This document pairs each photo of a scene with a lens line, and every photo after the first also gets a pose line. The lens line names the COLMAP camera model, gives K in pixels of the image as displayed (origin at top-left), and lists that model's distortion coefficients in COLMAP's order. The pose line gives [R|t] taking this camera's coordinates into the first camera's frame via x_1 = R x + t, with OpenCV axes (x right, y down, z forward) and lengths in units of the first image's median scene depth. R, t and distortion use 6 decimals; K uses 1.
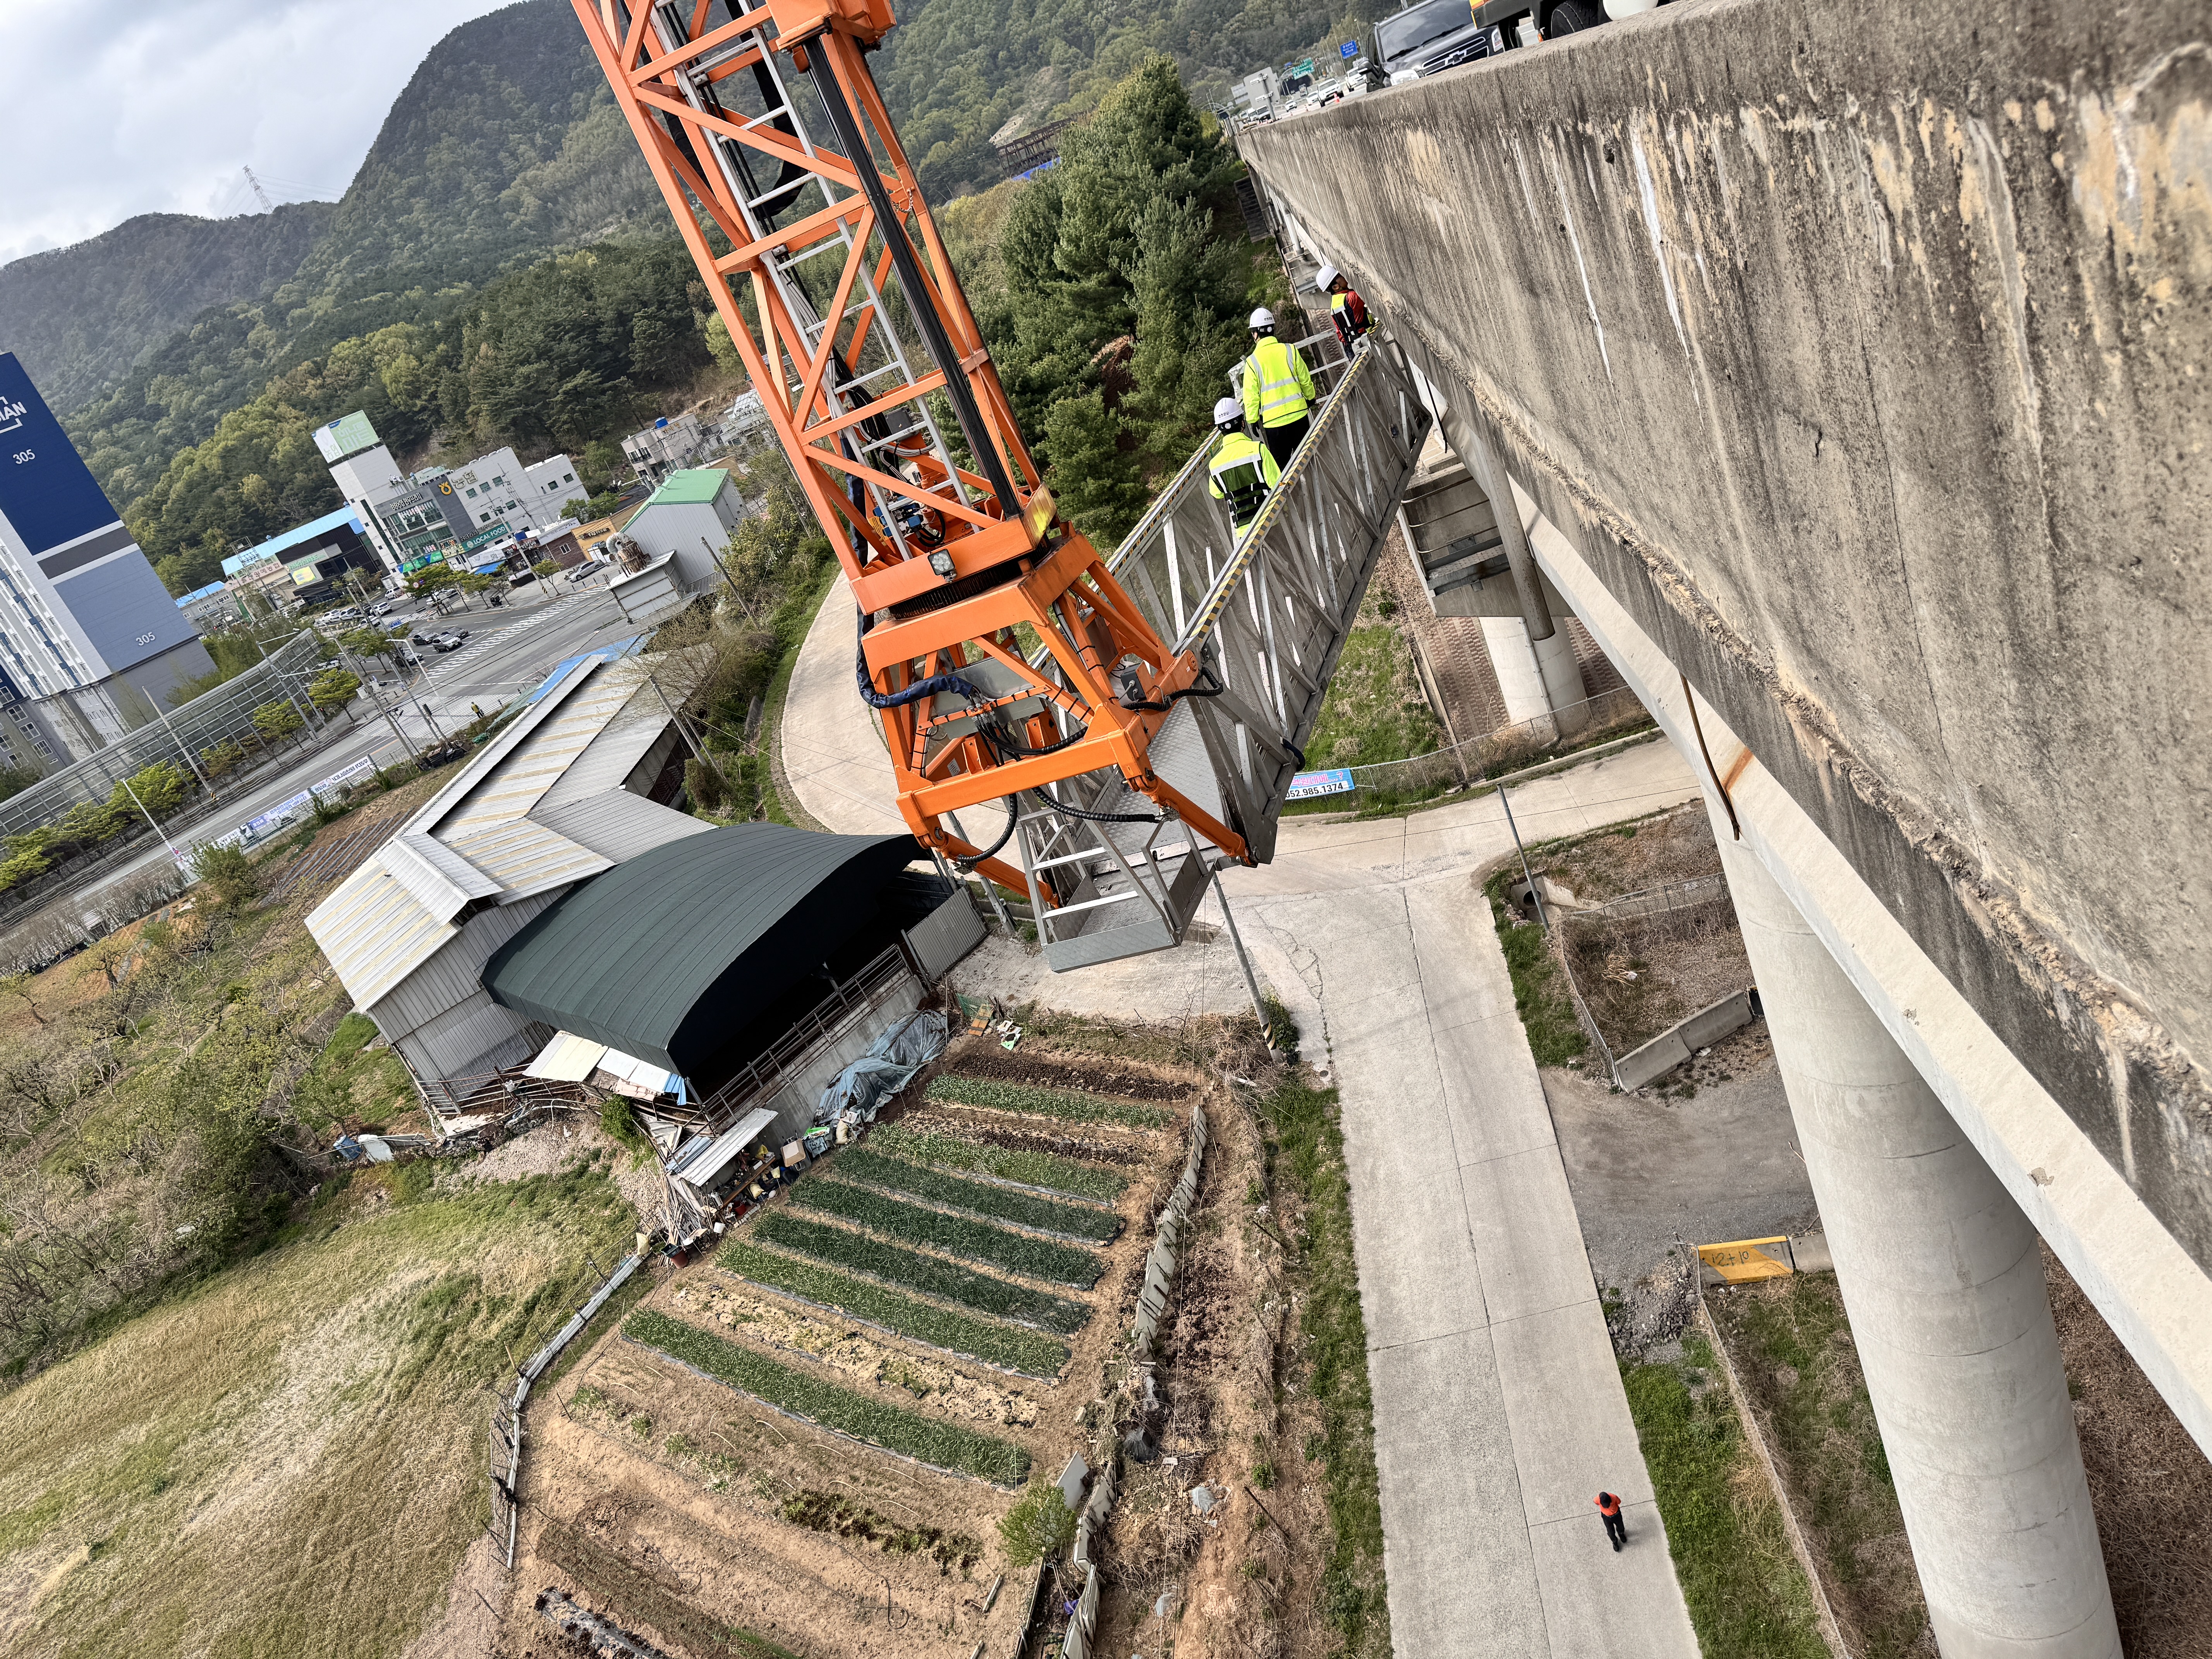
lens RADIAL K [[1520.7, 0, 1100.8], [0, 1520.7, 827.3], [0, 0, 1]] dist [0.041713, -0.050779]
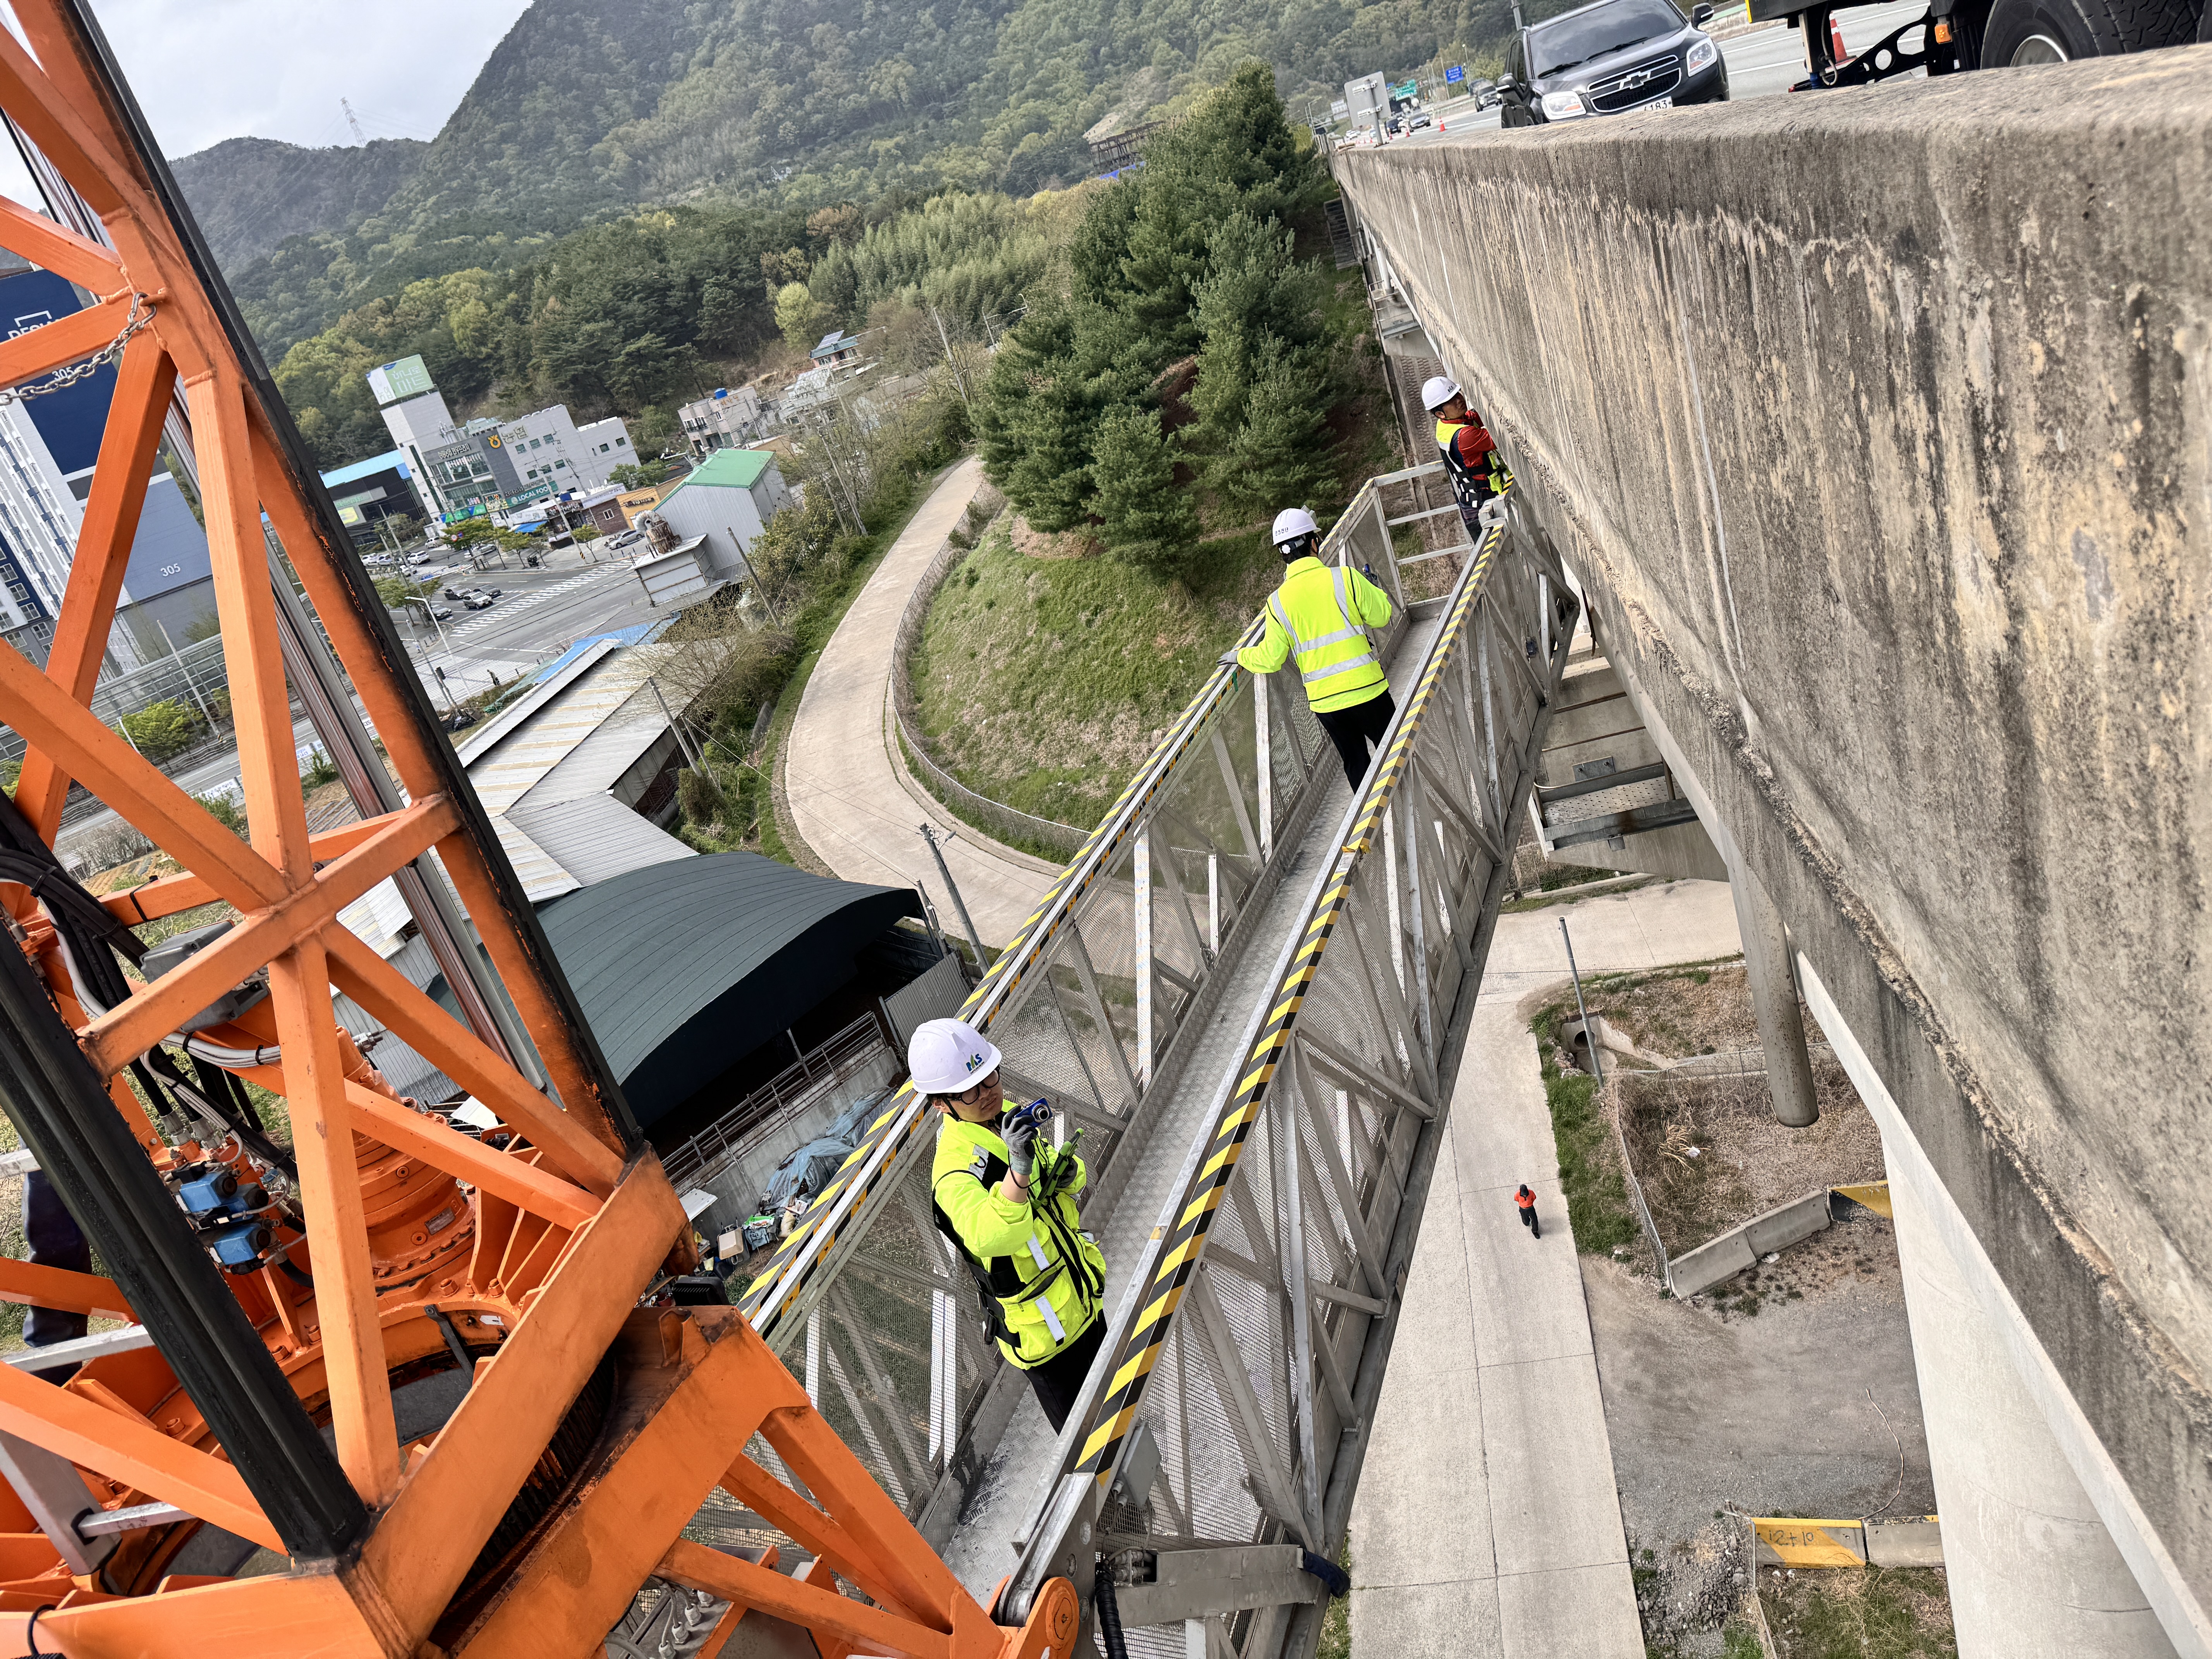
lens RADIAL K [[1520.7, 0, 1108.8], [0, 1520.7, 829.7], [0, 0, 1]] dist [0.041713, -0.050779]
pose [[0.995528, 0.093201, -0.015436, 0.009037], [-0.093190, 0.995647, 0.001435, -0.044135], [0.015503, 0.000010, 0.999880, 0.094409]]
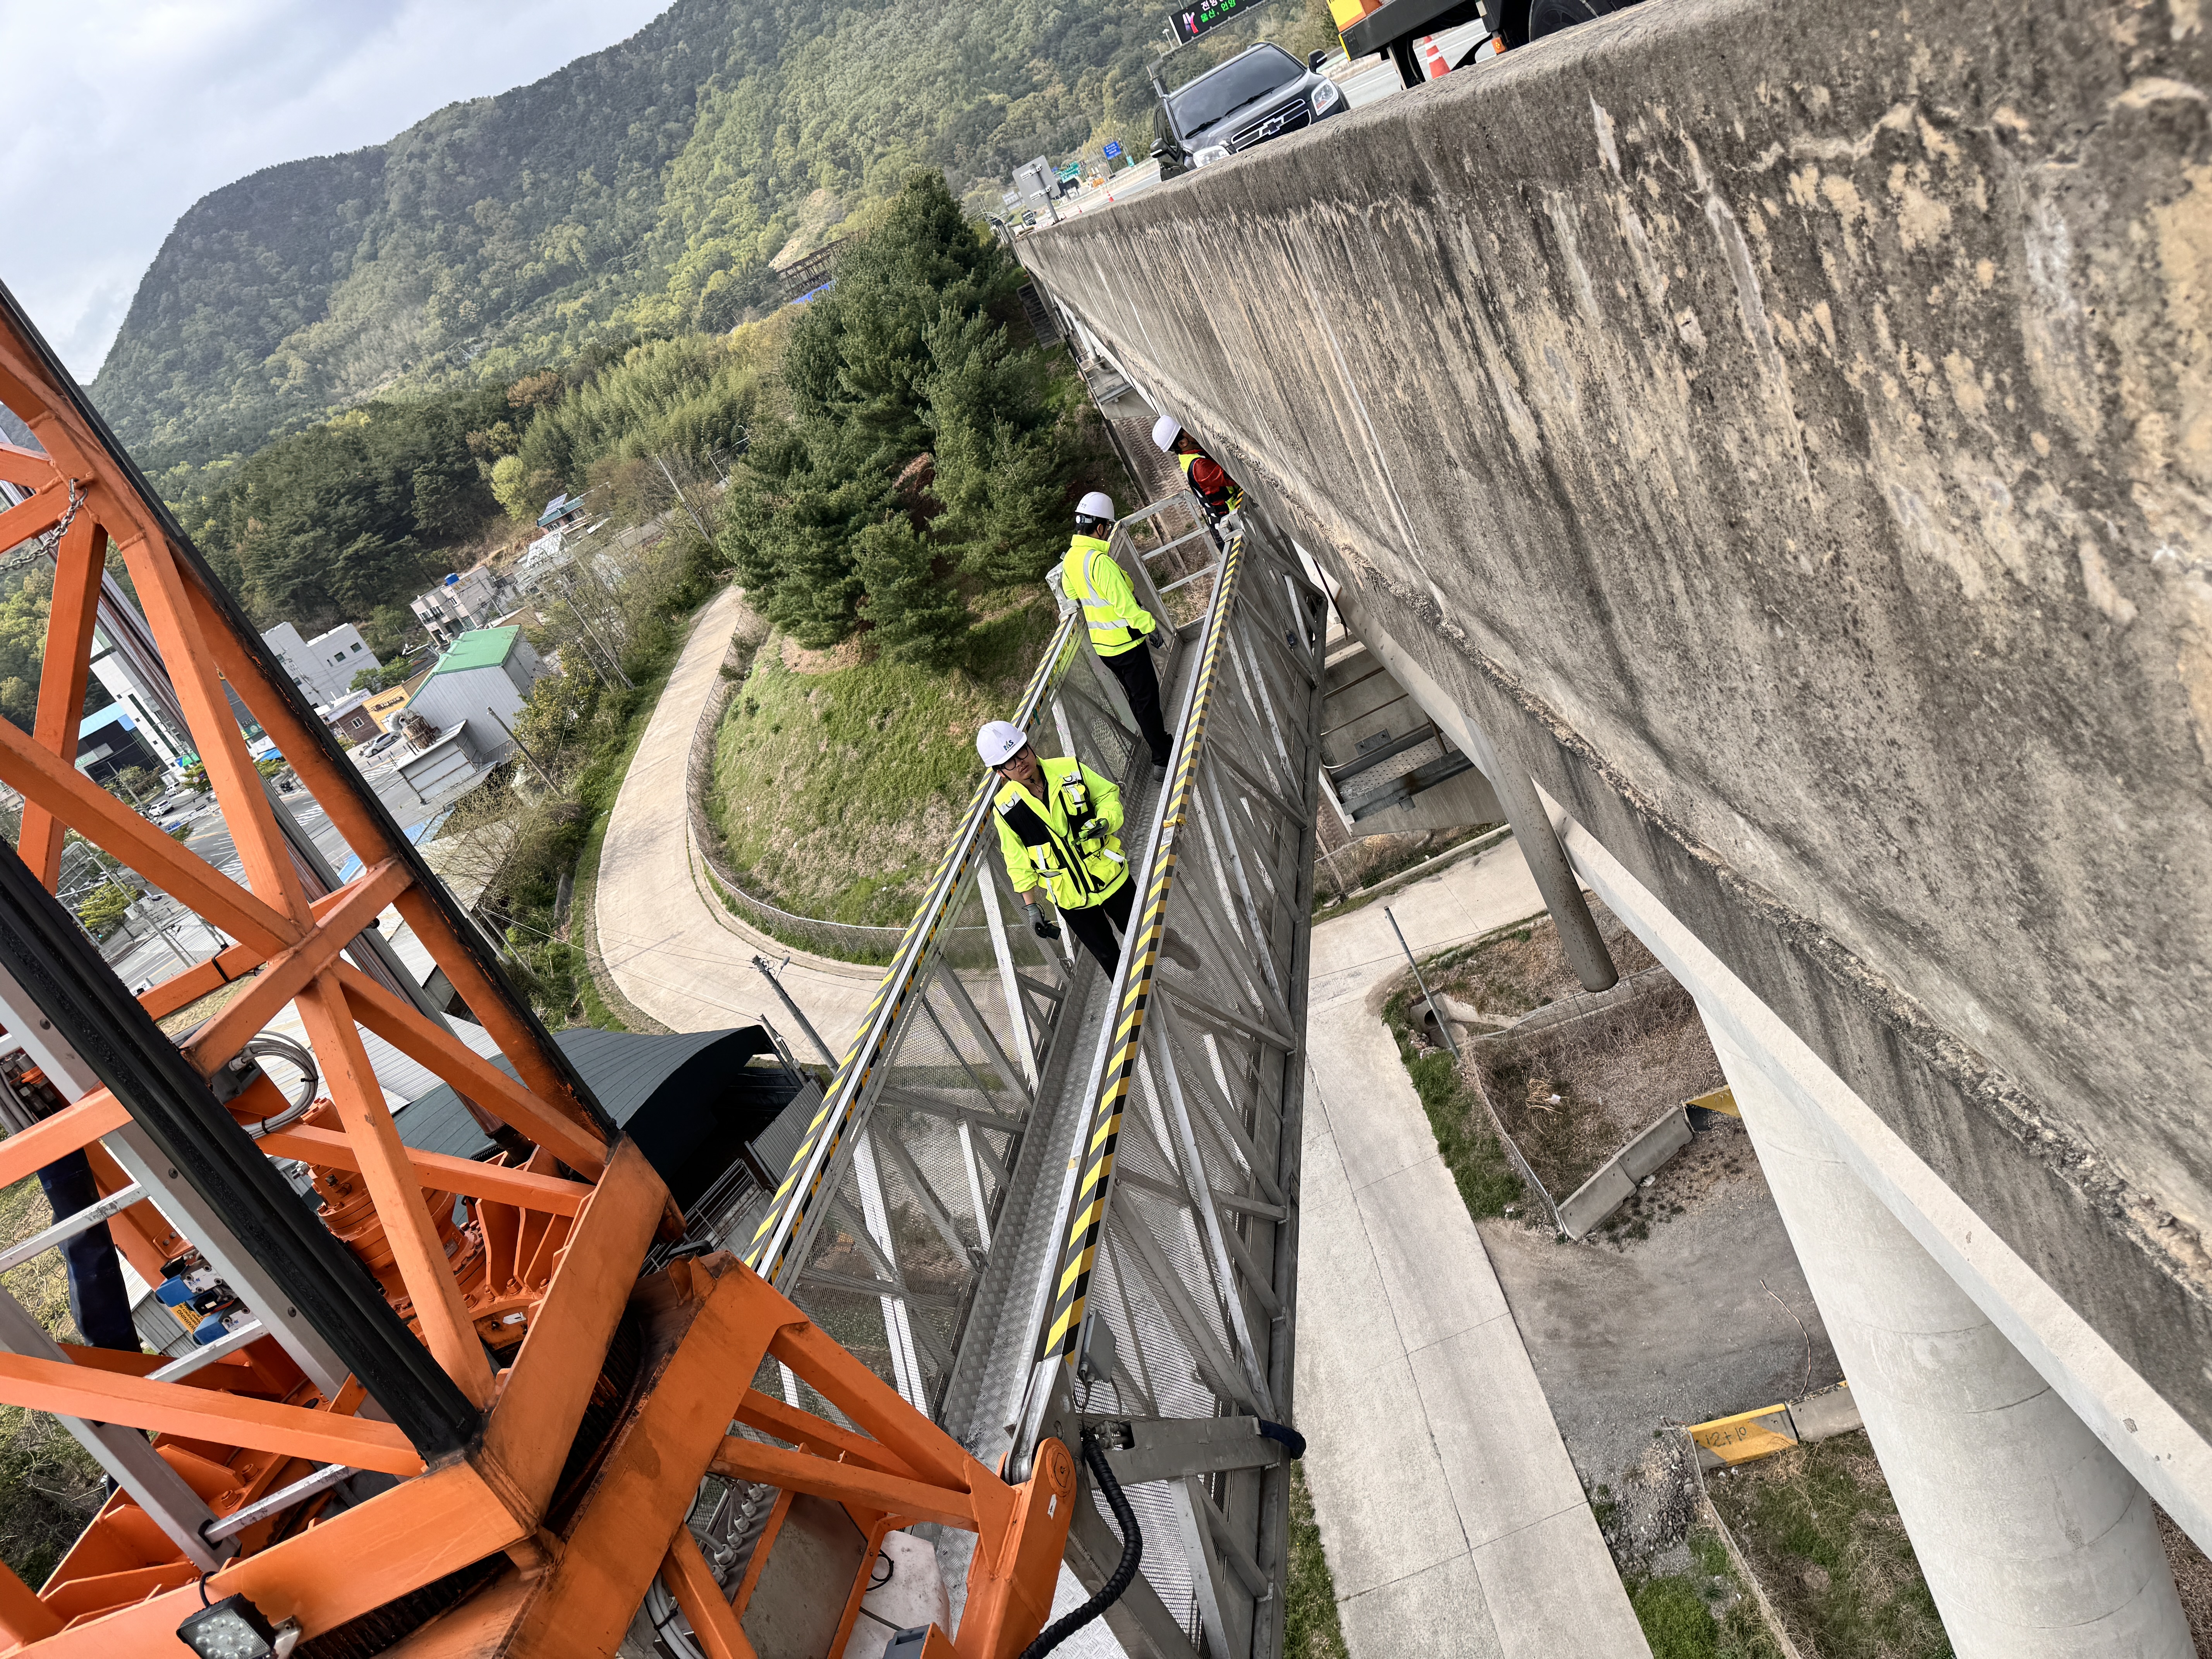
lens RADIAL K [[1520.7, 0, 1108.2], [0, 1520.7, 826.0], [0, 0, 1]] dist [0.041713, -0.050779]
pose [[0.987586, -0.119529, 0.101919, 0.007896], [0.125408, 0.990670, -0.053344, -0.038819], [-0.094592, 0.065463, 0.993361, 0.085012]]
